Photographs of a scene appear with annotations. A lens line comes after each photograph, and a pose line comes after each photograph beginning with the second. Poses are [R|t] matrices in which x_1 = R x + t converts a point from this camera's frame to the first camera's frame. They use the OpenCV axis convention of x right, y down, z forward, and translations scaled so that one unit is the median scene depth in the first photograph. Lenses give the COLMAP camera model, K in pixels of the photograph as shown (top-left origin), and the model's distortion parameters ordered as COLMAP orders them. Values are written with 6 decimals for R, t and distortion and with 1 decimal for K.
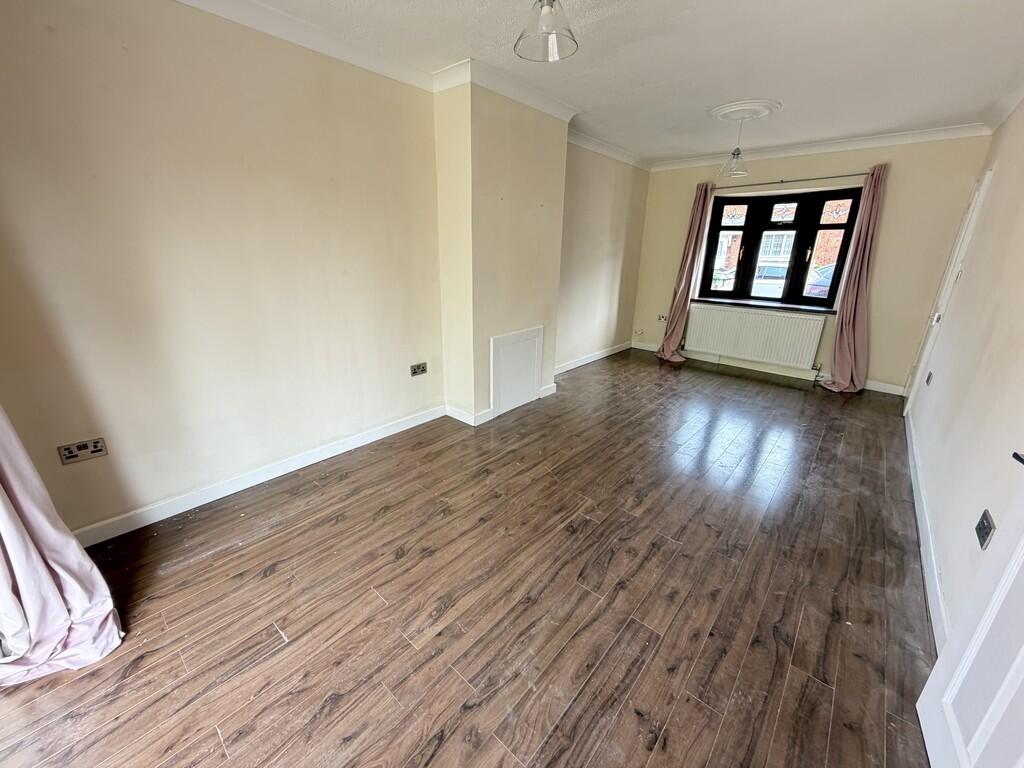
lens RADIAL K [[408.6, 0, 513.2], [0, 408.6, 383.8], [0, 0, 1]] dist [0.011914, 0.000334]
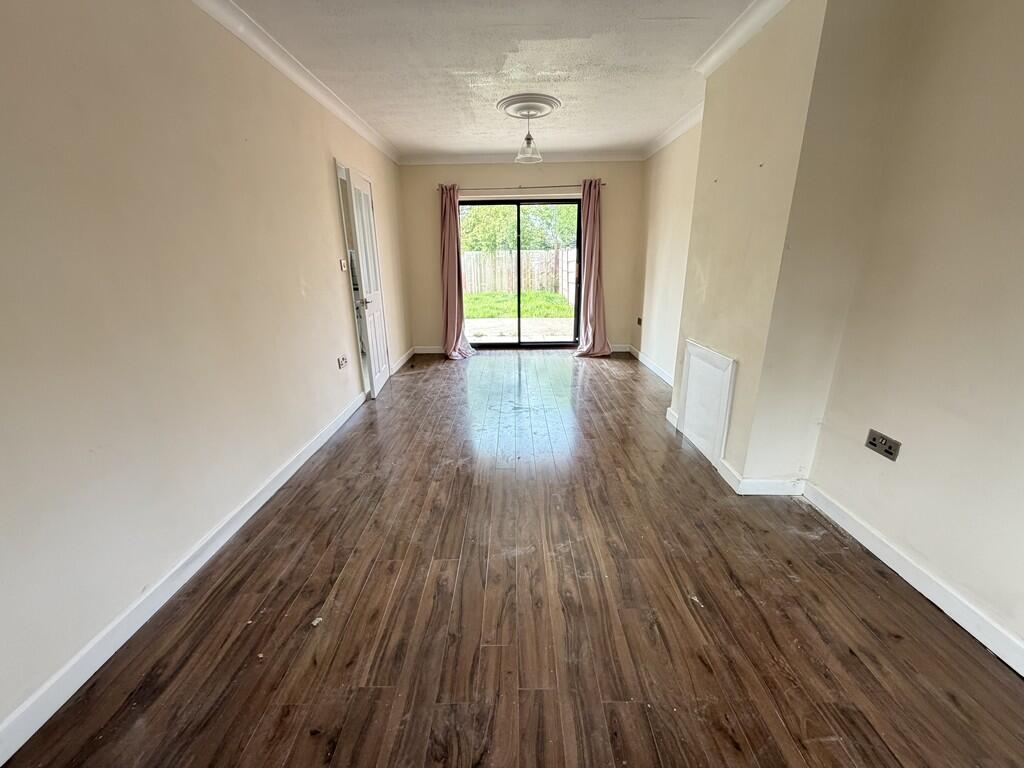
lens RADIAL K [[408.6, 0, 512.2], [0, 408.6, 381.5], [0, 0, 1]] dist [0.011914, 0.000334]
pose [[-0.758466, 0.180075, -0.626341, 0.885278], [-0.212994, 0.839799, 0.499370, -0.433050], [0.615925, 0.512162, -0.598604, 1.430329]]
